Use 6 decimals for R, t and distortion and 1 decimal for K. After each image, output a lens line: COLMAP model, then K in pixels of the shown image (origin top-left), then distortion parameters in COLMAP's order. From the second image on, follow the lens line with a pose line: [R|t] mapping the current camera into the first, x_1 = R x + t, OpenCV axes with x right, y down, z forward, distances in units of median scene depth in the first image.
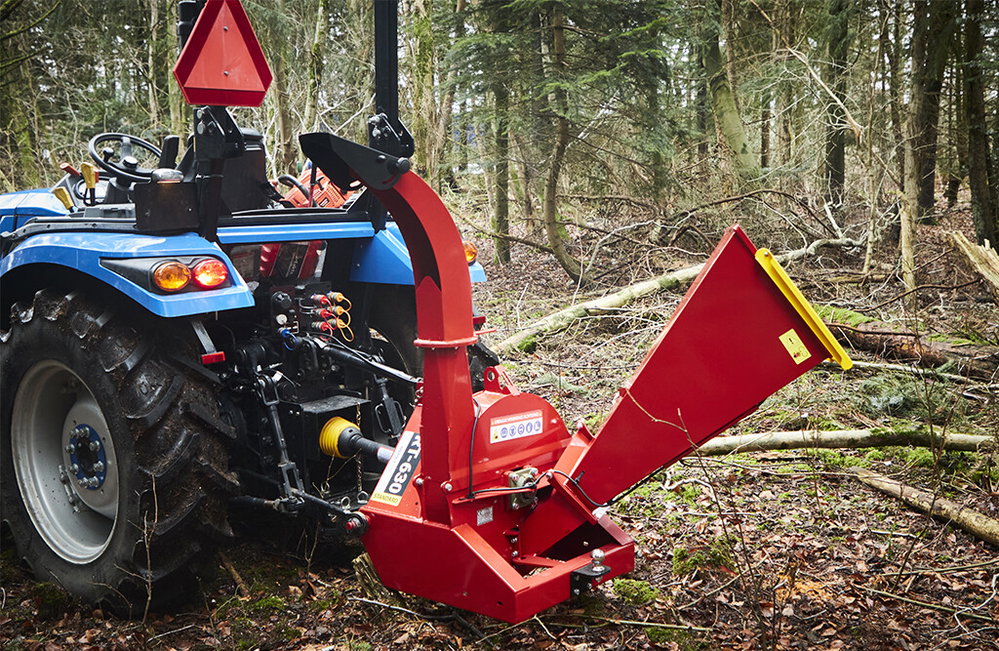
lens RADIAL K [[1142.9, 0, 533.6], [0, 1142.9, 356.8], [0, 0, 1]] dist [-0.018160, 0.025017]
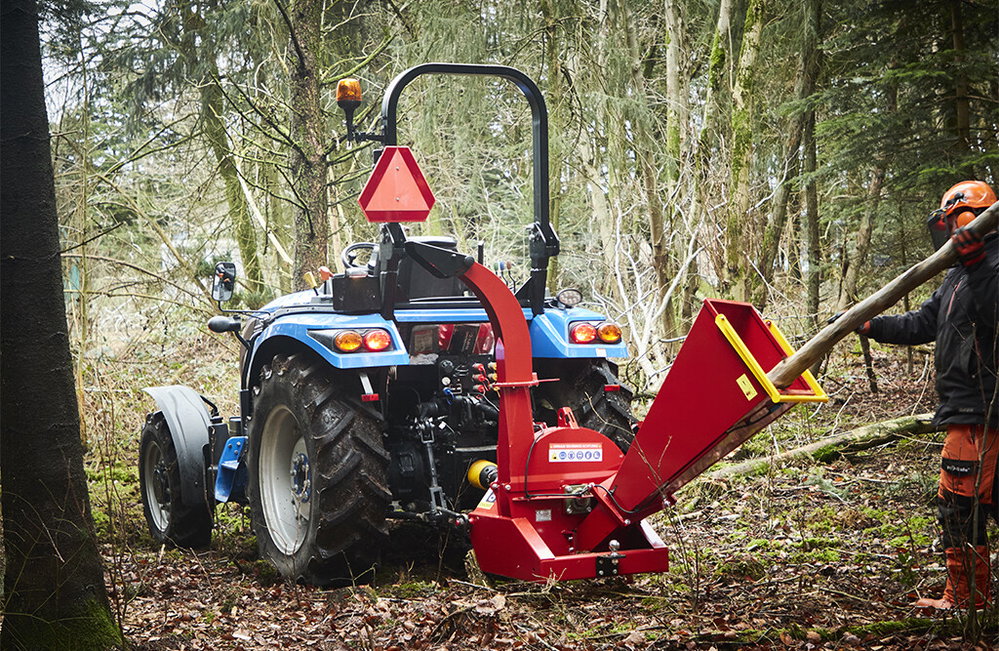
lens RADIAL K [[1901.3, 0, 496.5], [0, 1901.3, 320.0], [0, 0, 1]] dist [0.028172, 0.009457]
pose [[0.909429, -0.014356, -0.415611, 0.721923], [-0.045475, 0.989978, -0.133702, 0.182626], [0.413365, 0.140492, 0.899662, -0.918711]]
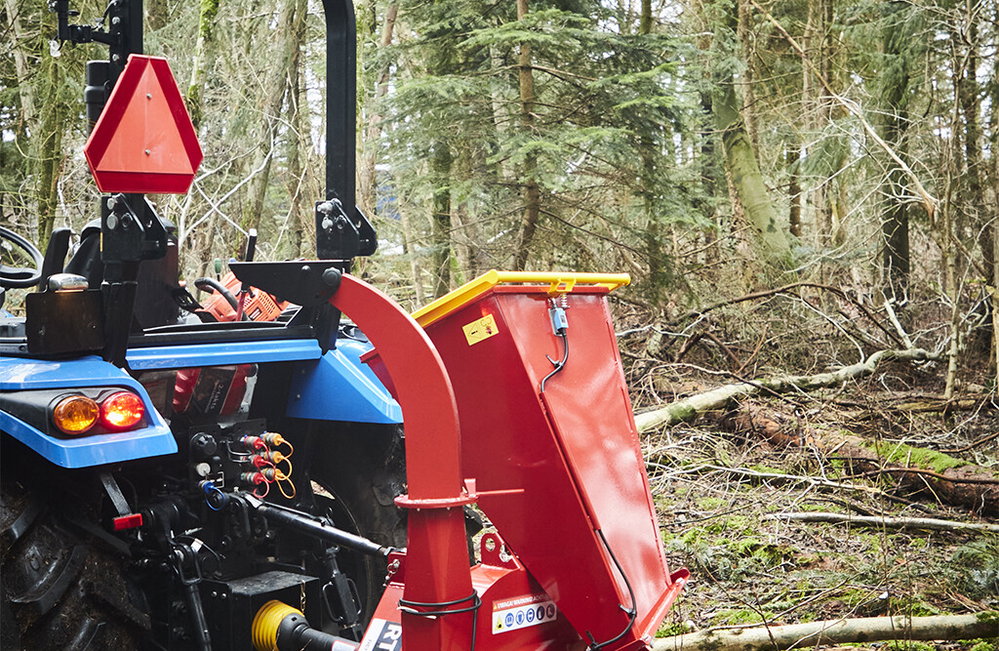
lens RADIAL K [[1637.3, 0, 499.5], [0, 1637.3, 325.5], [0, 0, 1]] dist [-0.010399, -0.043483]
pose [[0.999709, -0.000238, 0.024141, -0.050780], [0.002978, 0.993532, -0.113515, -0.003903], [-0.023958, 0.113554, 0.993243, -0.087376]]
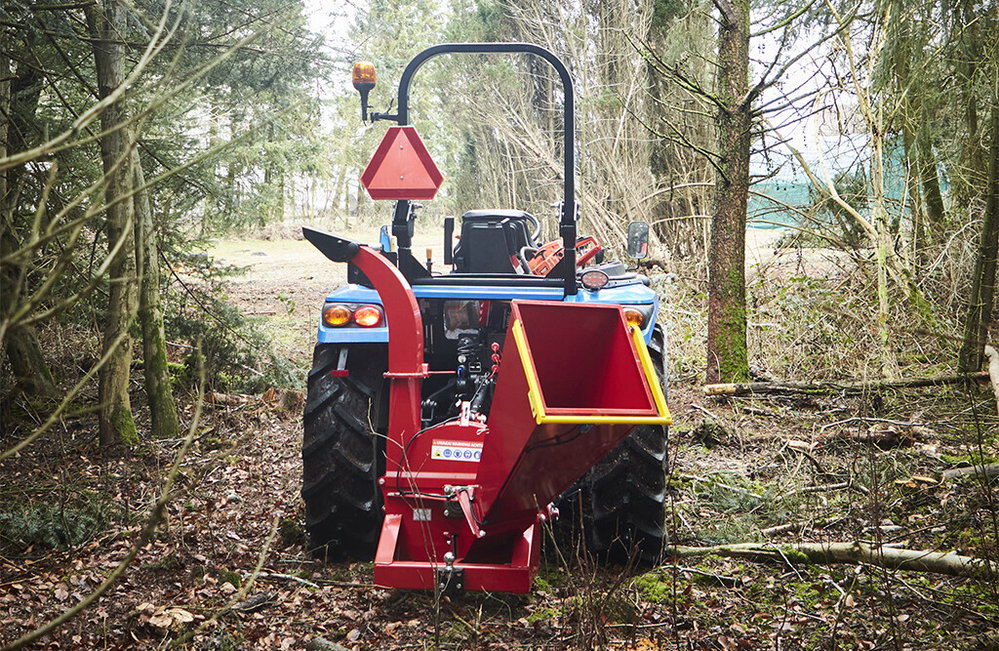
lens RADIAL K [[1701.2, 0, 497.9], [0, 1701.2, 72.8], [0, 0, 1]] dist [0.021676, -0.069558]
pose [[0.537319, -0.060862, -0.841180, 1.426492], [-0.139903, 0.977142, -0.160066, -0.046253], [0.831695, 0.203690, 0.516522, -0.026800]]
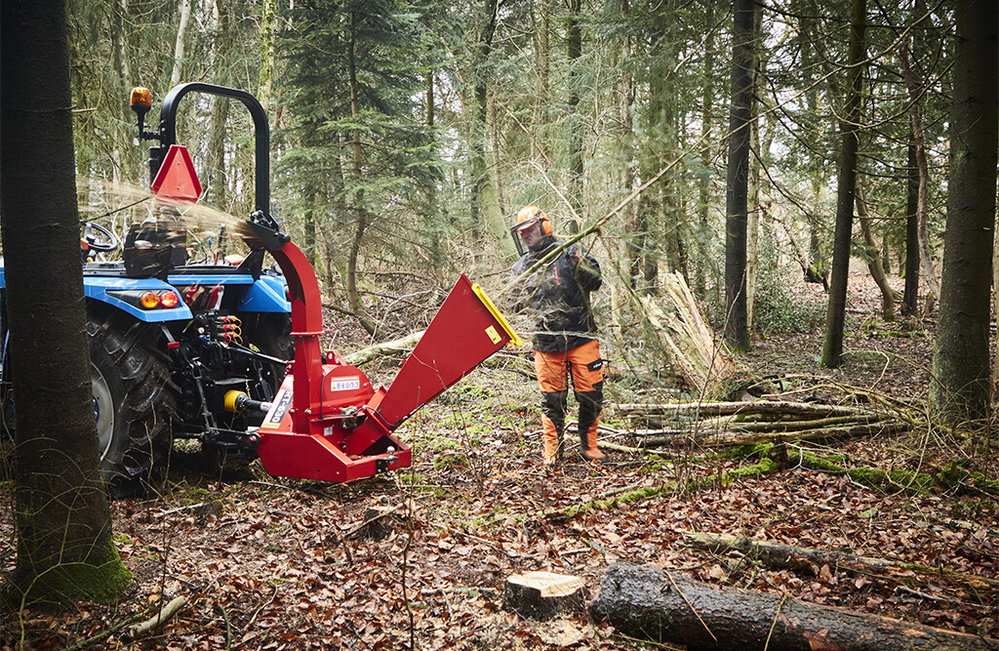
lens RADIAL K [[1116.2, 0, 499.5], [0, 1116.2, 325.5], [0, 0, 1]] dist [0.023569, 0.011612]
pose [[0.987897, -0.005855, 0.154998, -0.041046], [0.021325, 0.994924, -0.098340, 0.130383], [-0.153636, 0.100455, 0.983008, -0.683210]]
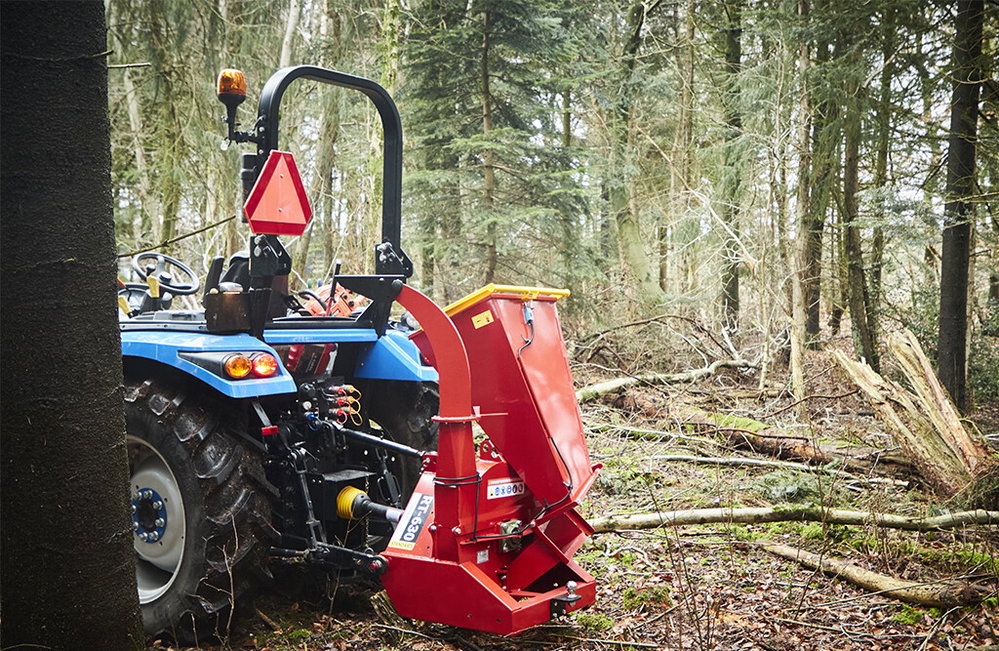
lens RADIAL K [[1163.9, 0, 542.9], [0, 1163.9, 363.7], [0, 0, 1]] dist [-0.011828, 0.000465]
pose [[0.994700, 0.014619, 0.101772, -0.095086], [-0.004023, 0.994616, -0.103549, 0.050631], [-0.102738, 0.102591, 0.989404, -0.269562]]
